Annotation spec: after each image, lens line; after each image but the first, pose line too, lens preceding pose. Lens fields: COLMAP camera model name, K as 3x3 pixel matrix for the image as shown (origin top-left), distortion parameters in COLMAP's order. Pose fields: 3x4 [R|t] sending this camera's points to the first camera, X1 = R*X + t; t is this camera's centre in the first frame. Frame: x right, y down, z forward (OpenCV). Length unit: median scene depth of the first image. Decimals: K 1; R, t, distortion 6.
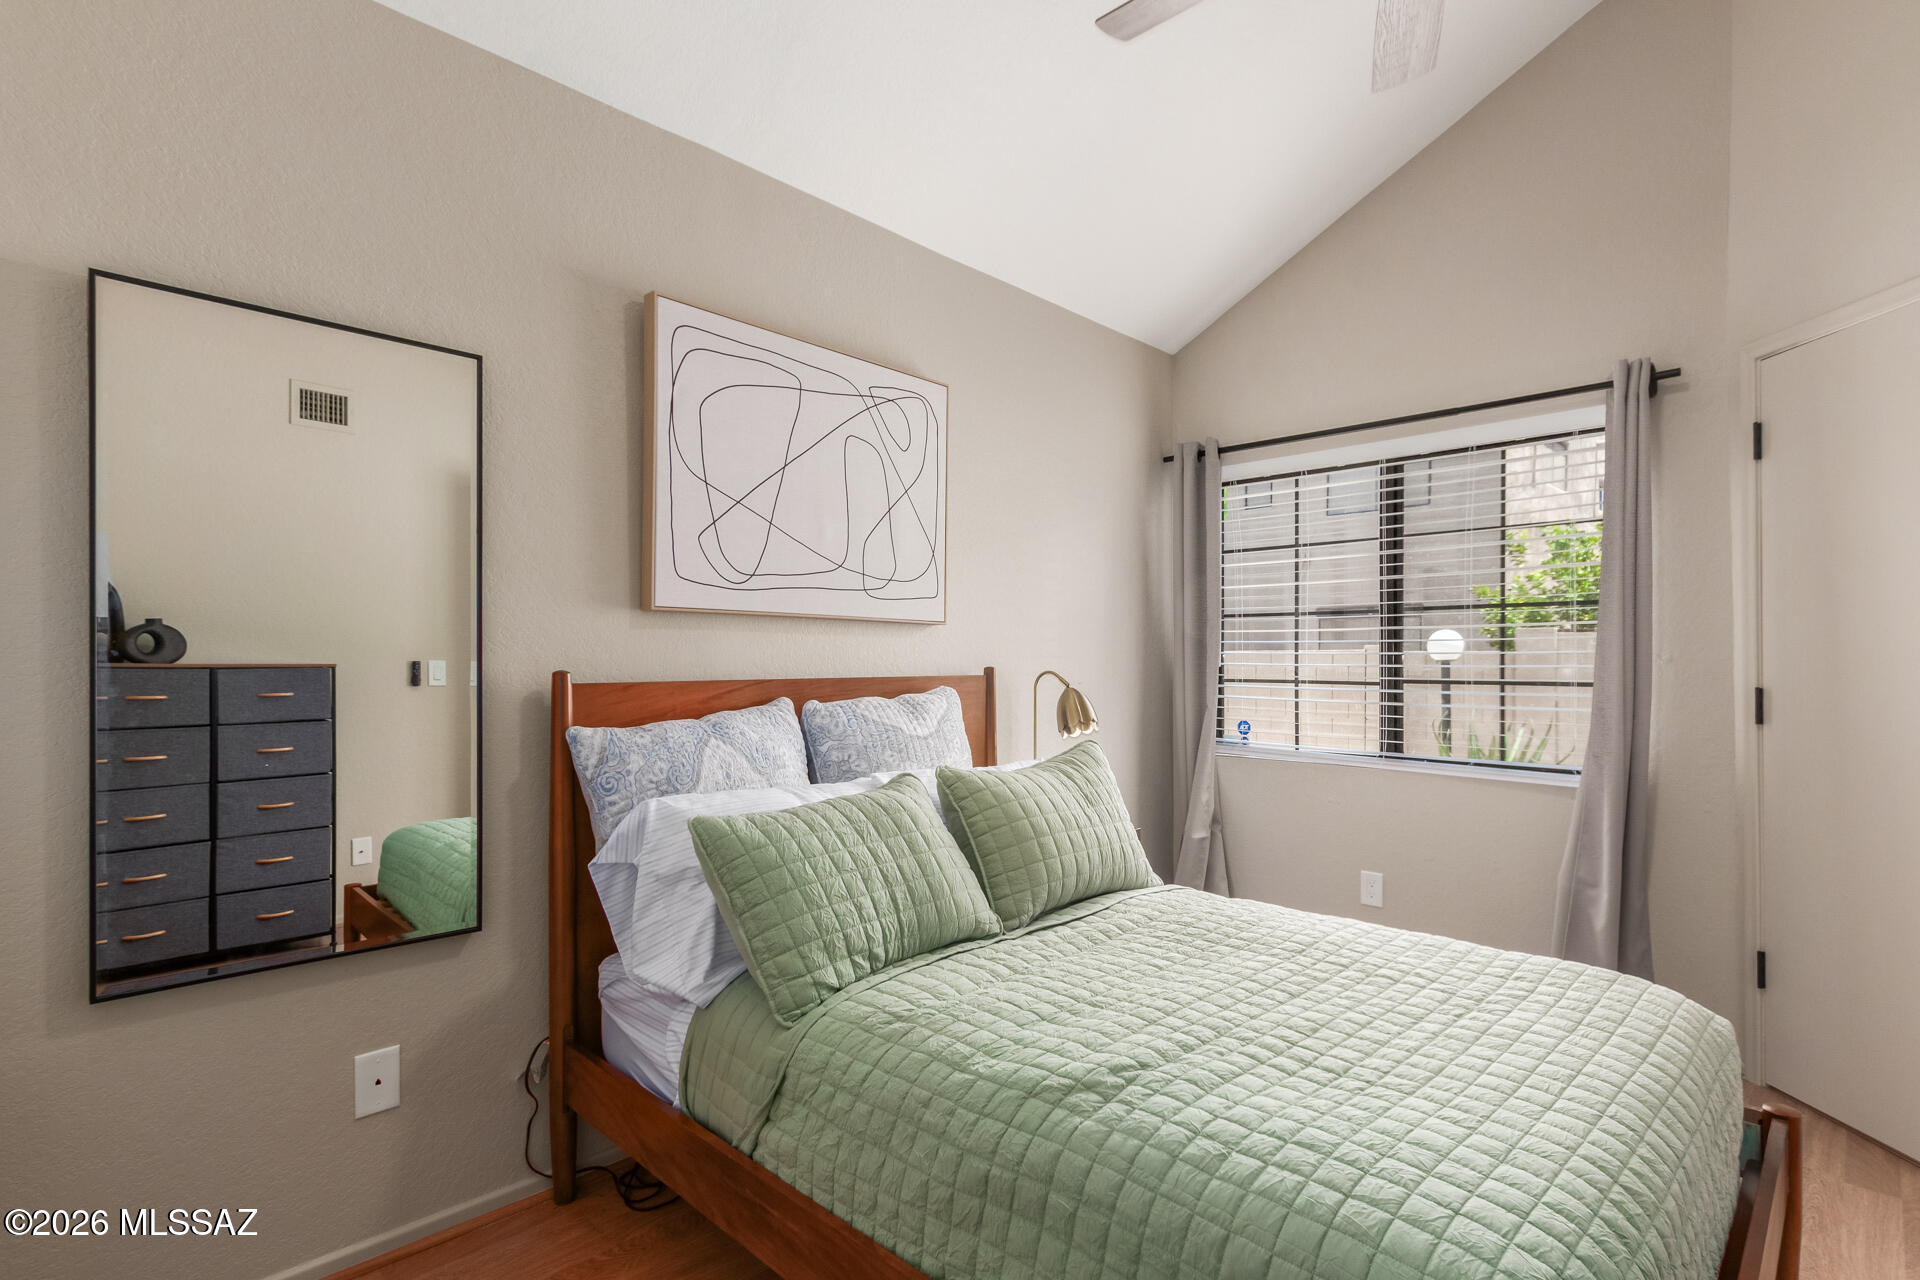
lens RADIAL K [[906.3, 0, 1000.1], [0, 906.3, 665.9], [0, 0, 1]] dist [0.010989, -0.001552]
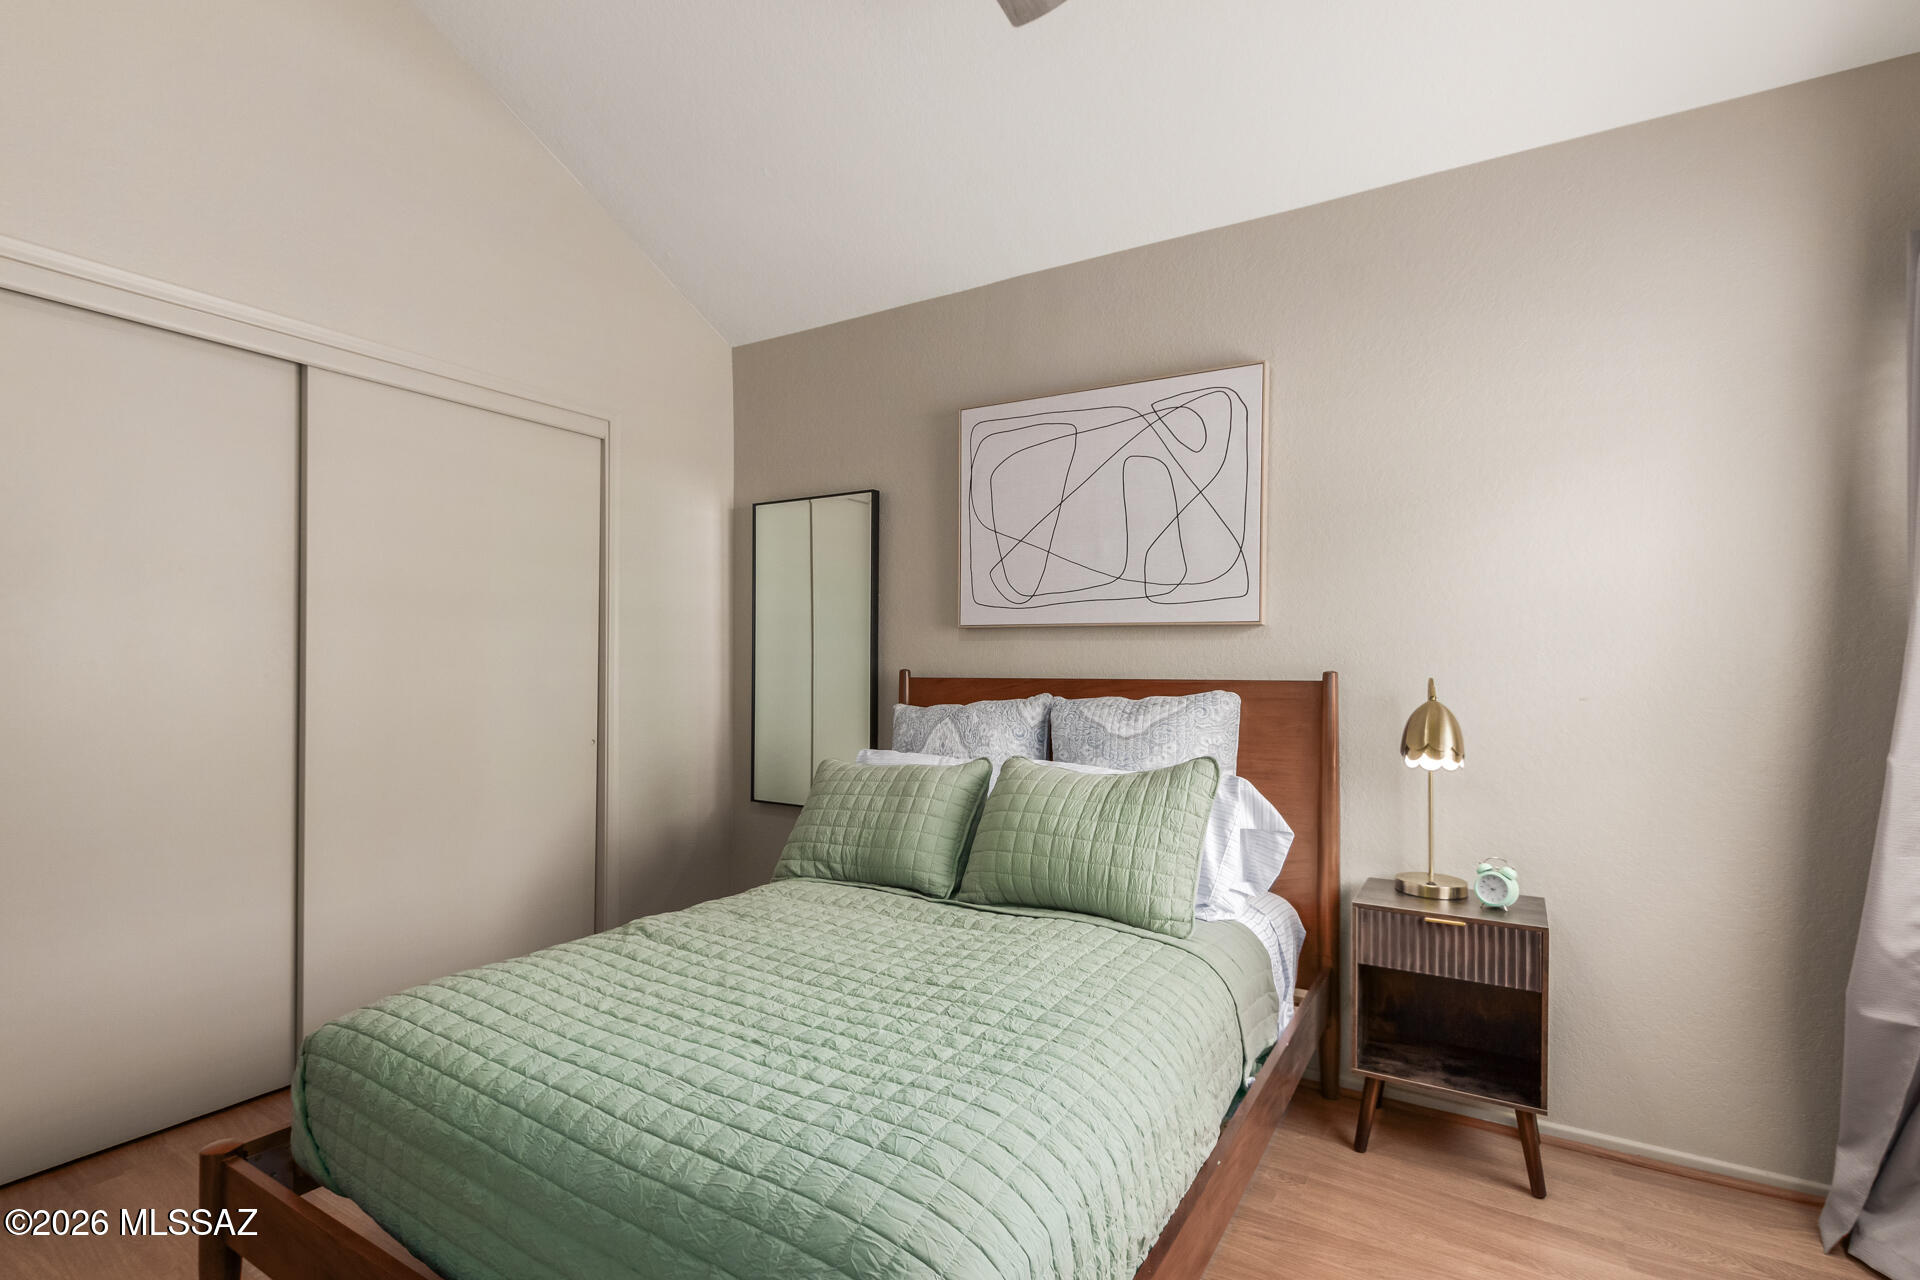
lens RADIAL K [[906.3, 0, 965.4], [0, 906.3, 656.9], [0, 0, 1]] dist [0.010989, -0.001552]
pose [[0.233159, -0.005234, -0.972424, 0.854534], [-0.006948, 0.999951, -0.007048, -0.004822], [0.972414, 0.008400, 0.233112, 0.563122]]
